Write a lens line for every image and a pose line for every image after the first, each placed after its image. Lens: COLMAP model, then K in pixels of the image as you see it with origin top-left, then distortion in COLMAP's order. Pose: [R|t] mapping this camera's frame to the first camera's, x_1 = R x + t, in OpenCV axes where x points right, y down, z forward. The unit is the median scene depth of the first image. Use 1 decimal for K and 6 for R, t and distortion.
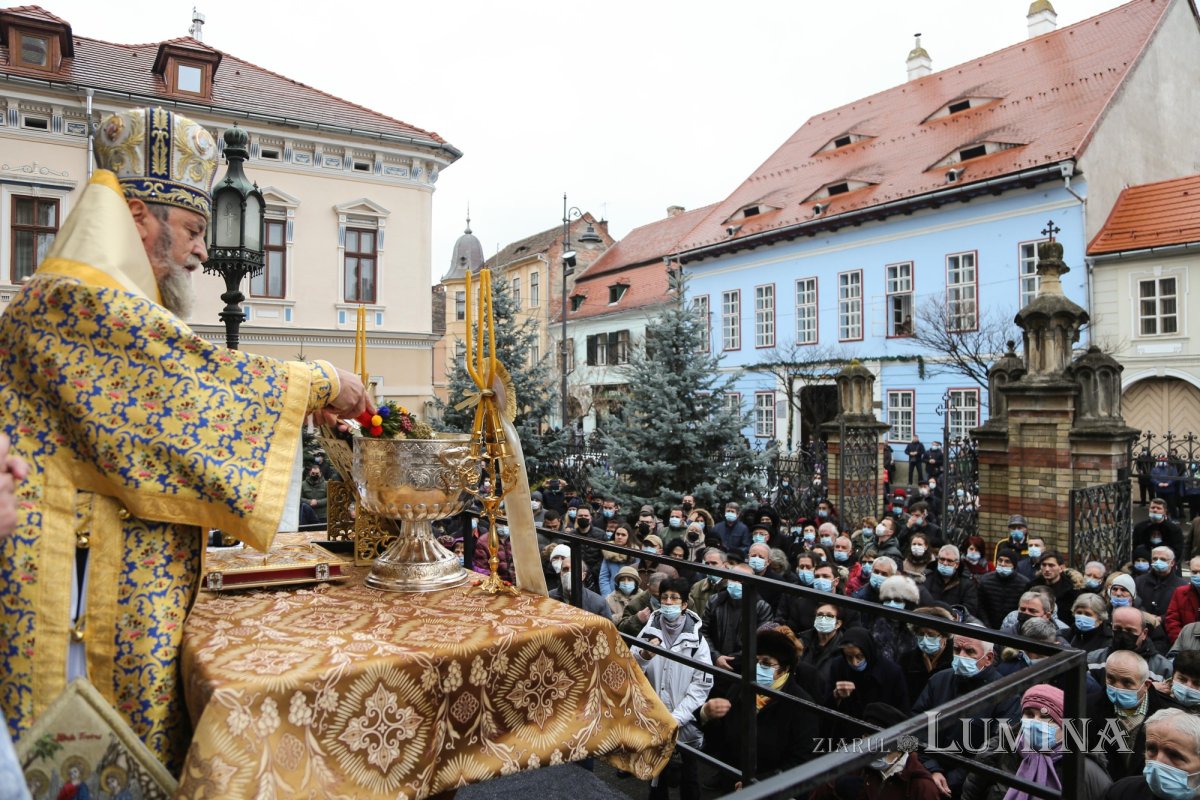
lens RADIAL K [[811.5, 0, 604.7], [0, 811.5, 393.2], [0, 0, 1]] dist [-0.123295, 0.067312]
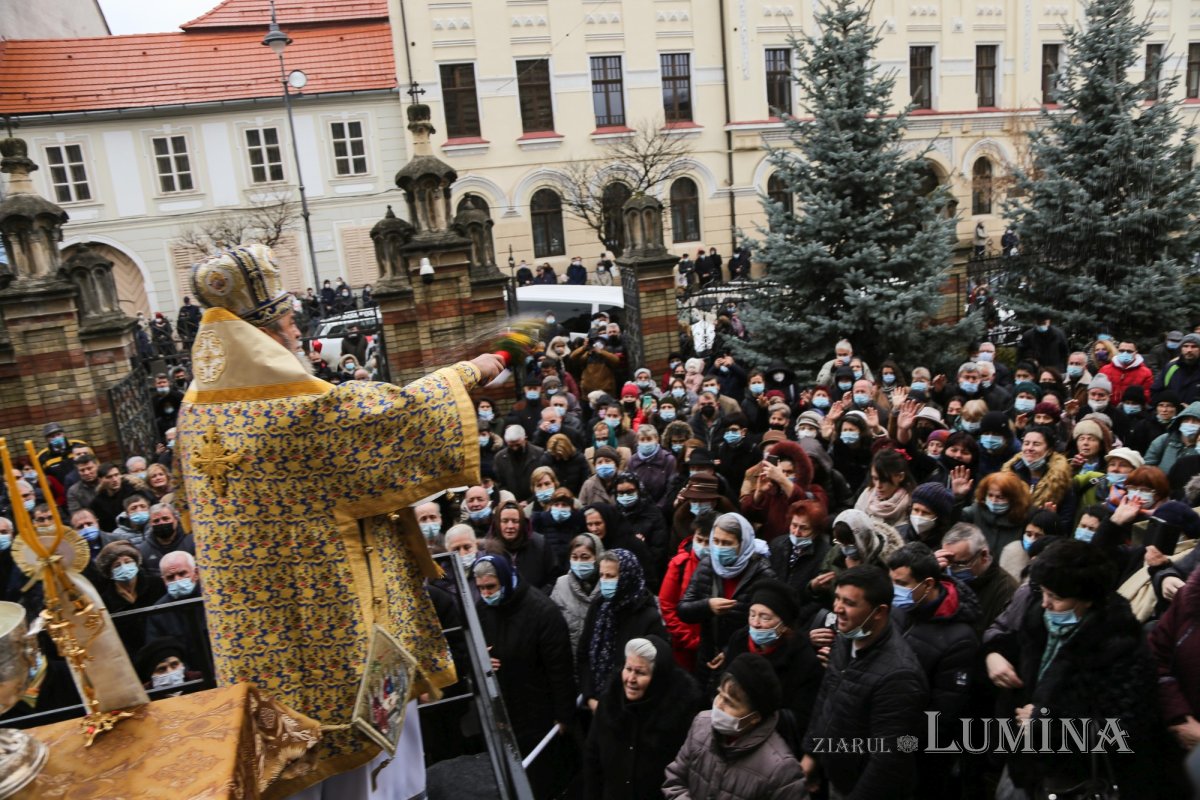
lens RADIAL K [[811.5, 0, 604.7], [0, 811.5, 393.2], [0, 0, 1]] dist [-0.123295, 0.067312]
pose [[0.317391, -0.254367, 0.913543, -0.059754], [0.072103, 0.967038, 0.244212, -0.030697], [-0.945550, -0.011642, 0.325270, 0.004570]]
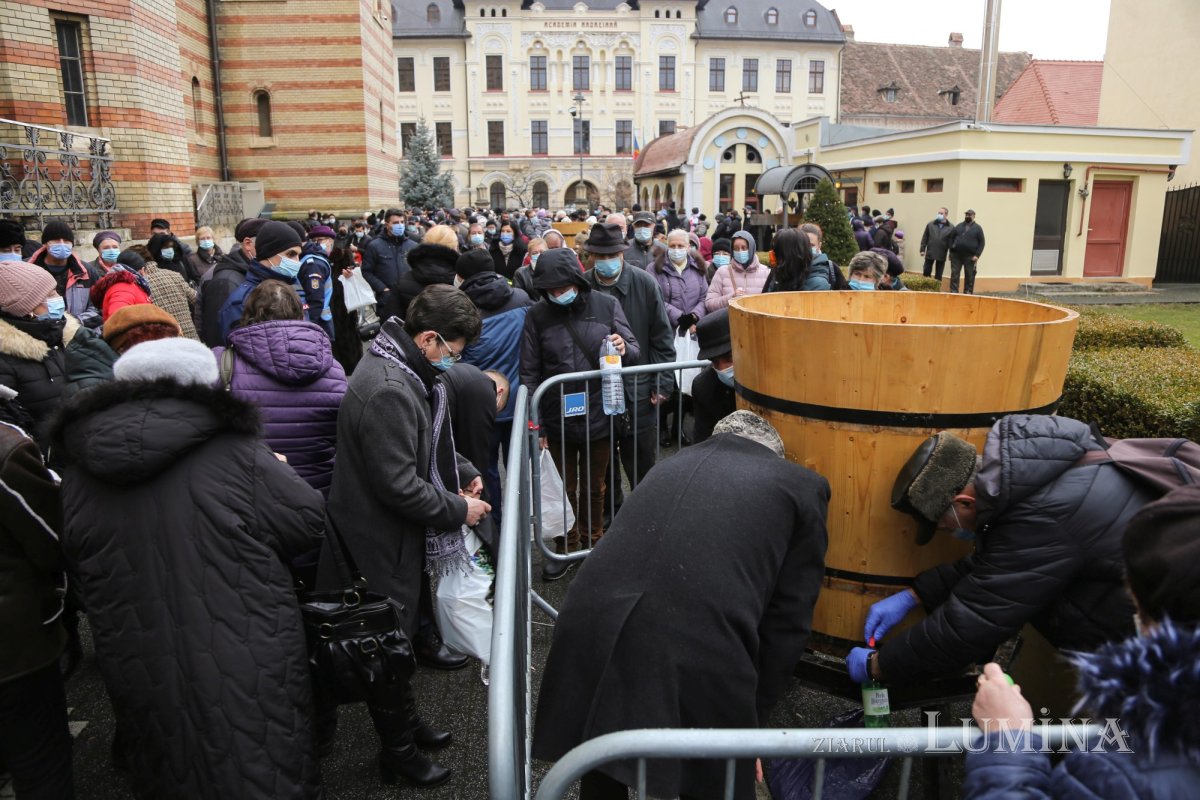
lens RADIAL K [[811.5, 0, 604.7], [0, 811.5, 393.2], [0, 0, 1]] dist [-0.123295, 0.067312]
pose [[0.498548, -0.189085, 0.845989, -0.813836], [-0.004925, 0.975287, 0.220887, 0.045908], [-0.866848, -0.114289, 0.485296, -1.448725]]
